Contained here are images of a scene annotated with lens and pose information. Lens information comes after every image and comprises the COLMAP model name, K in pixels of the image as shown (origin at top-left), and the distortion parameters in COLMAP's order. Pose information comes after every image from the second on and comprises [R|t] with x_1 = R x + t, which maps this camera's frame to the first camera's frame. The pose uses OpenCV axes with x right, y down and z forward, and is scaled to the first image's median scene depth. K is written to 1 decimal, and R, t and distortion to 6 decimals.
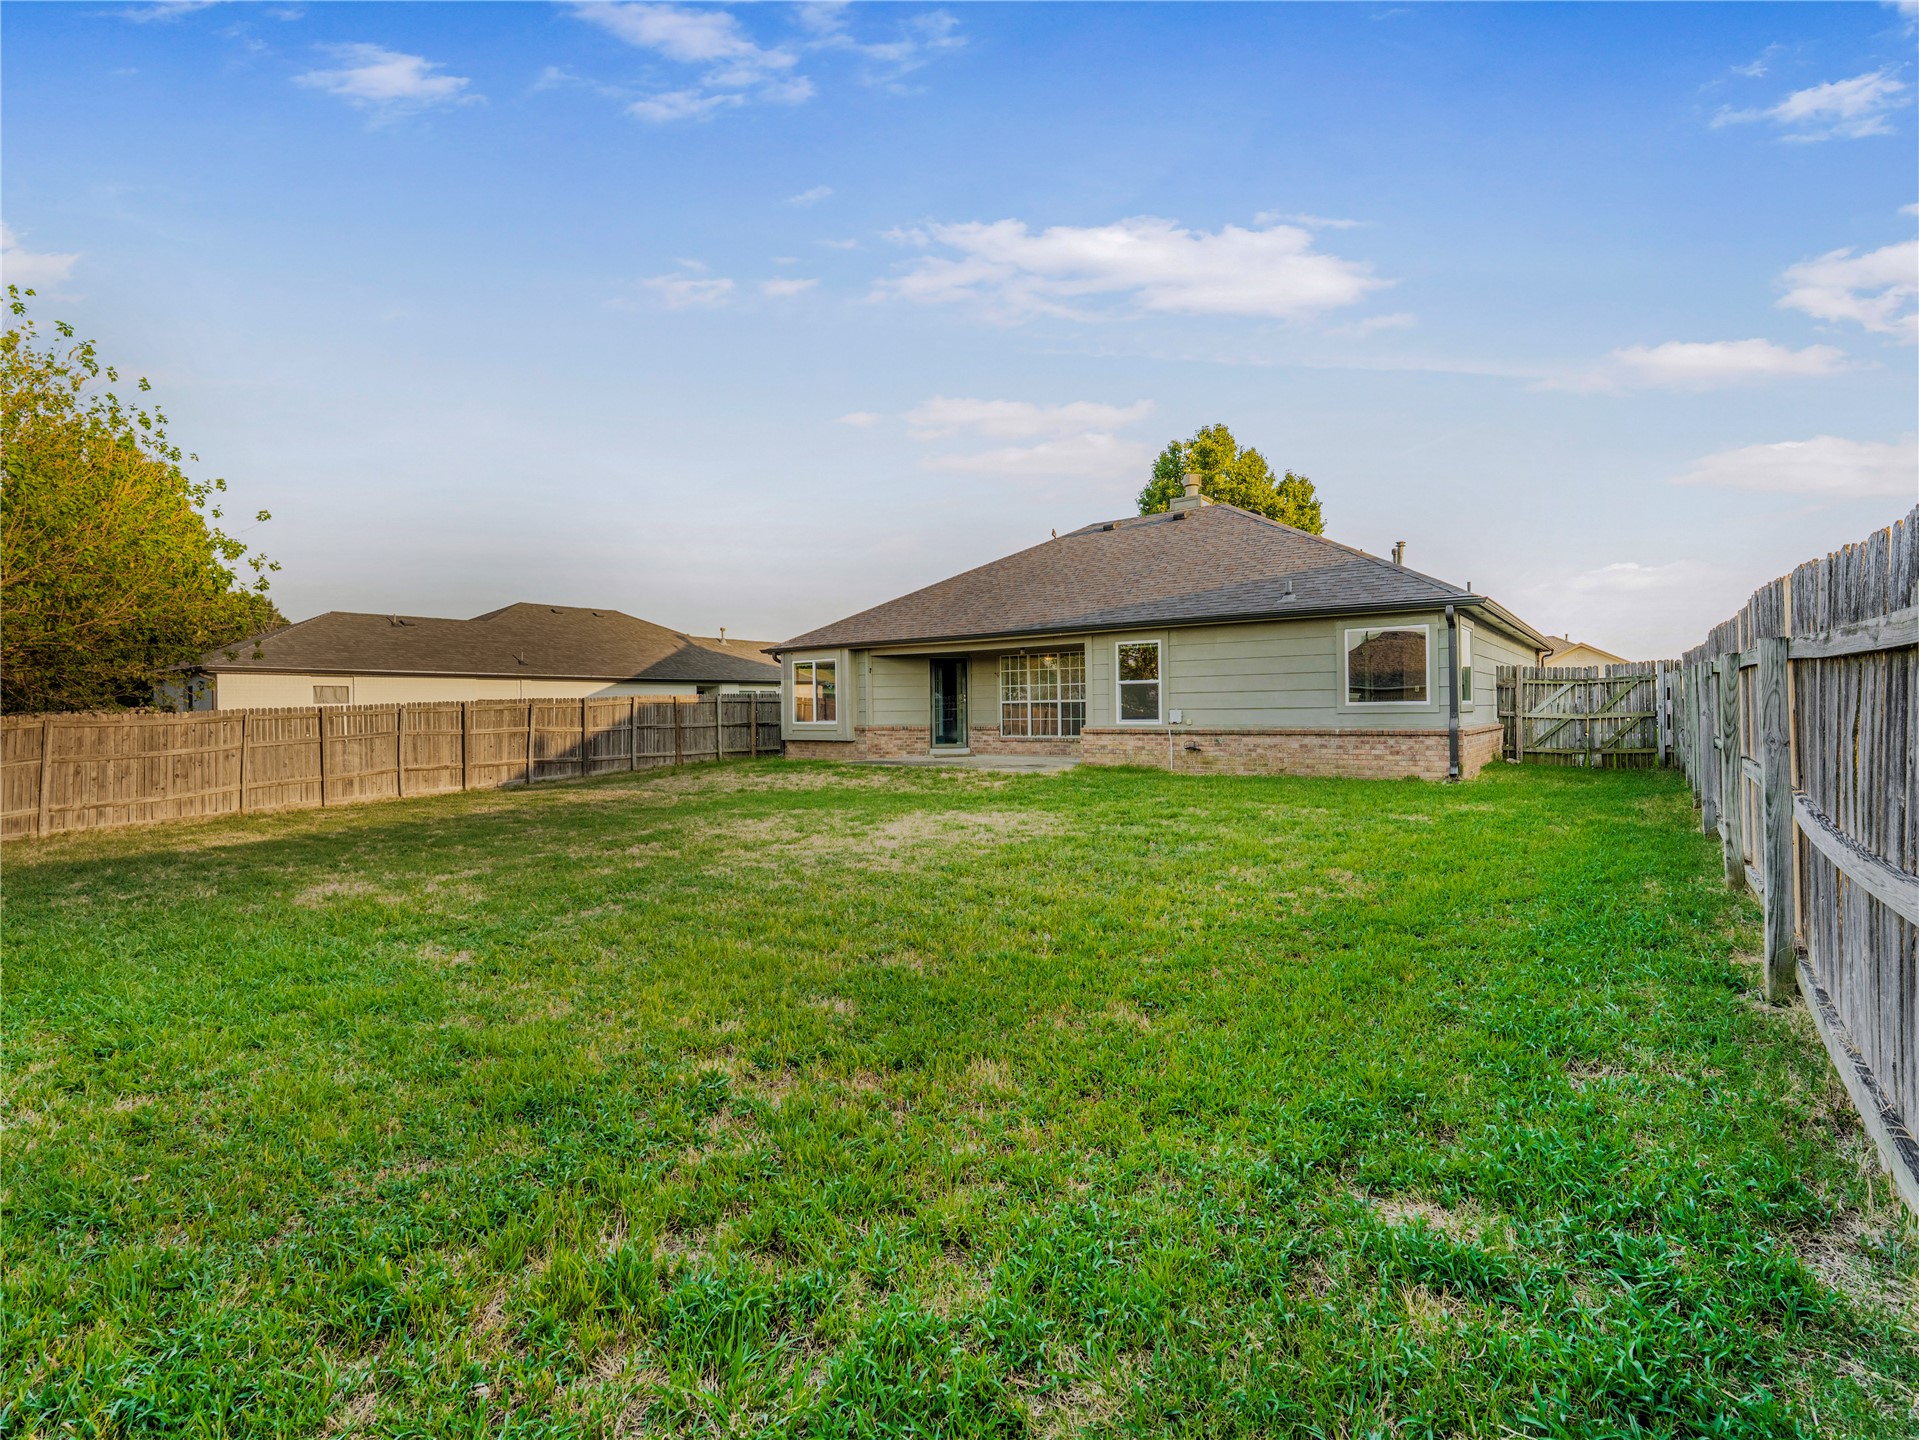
lens RADIAL K [[872.2, 0, 945.7], [0, 872.2, 711.8], [0, 0, 1]] dist [-0.002893, -0.000202]
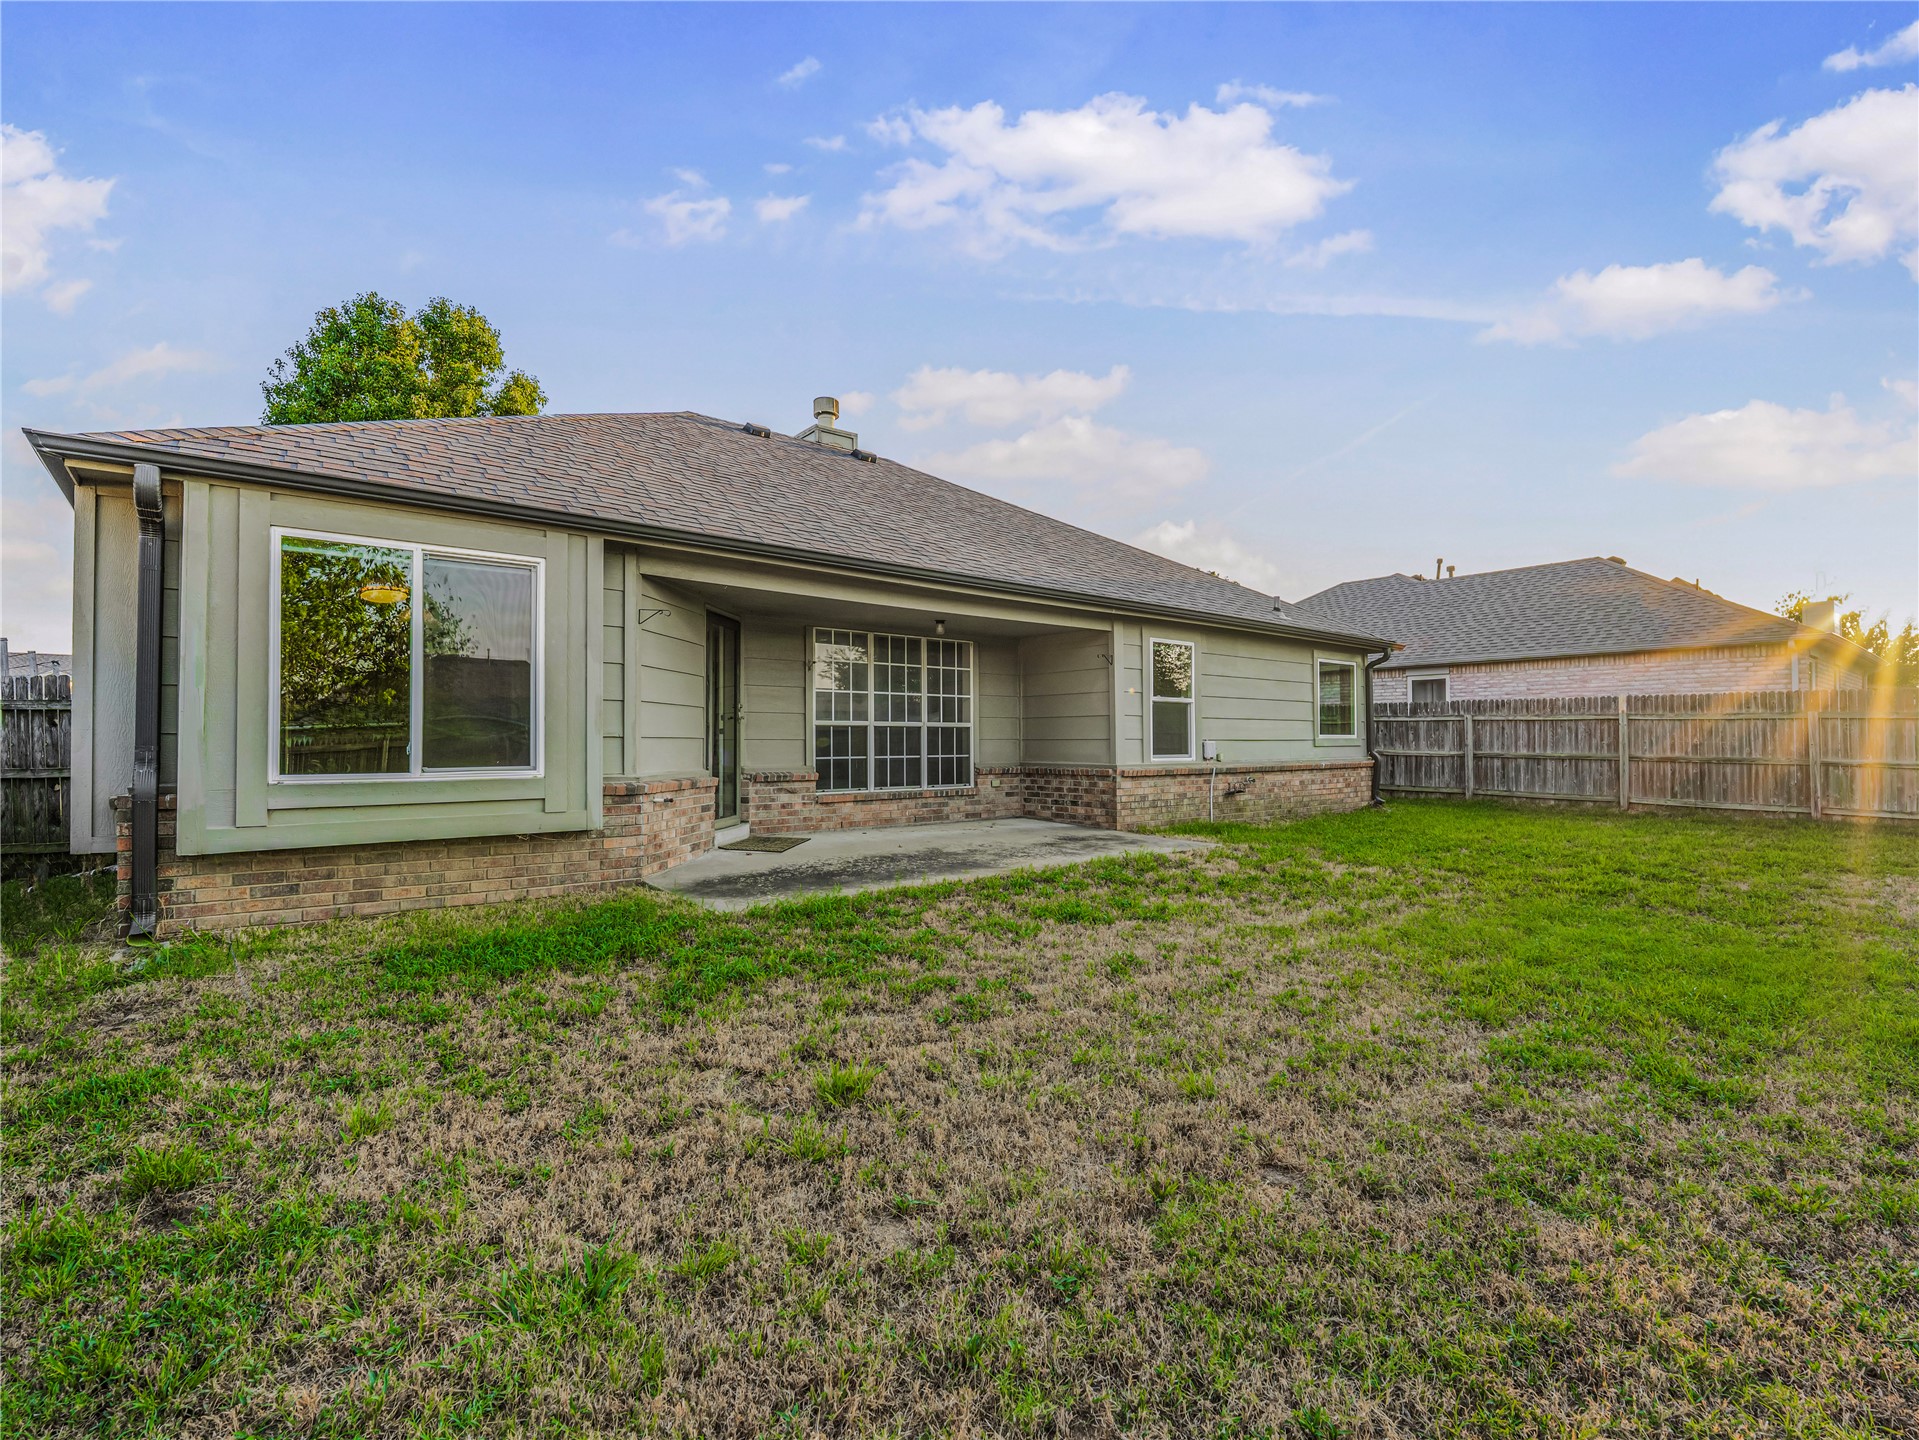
lens RADIAL K [[895.1, 0, 959.5], [0, 895.1, 720.0], [0, 0, 1]] dist [-0.003217, -0.000744]
pose [[0.215173, 0.035612, 0.975926, -0.463587], [0.001829, 0.999318, -0.036869, 0.006825], [-0.976574, 0.009718, 0.214961, 0.941384]]
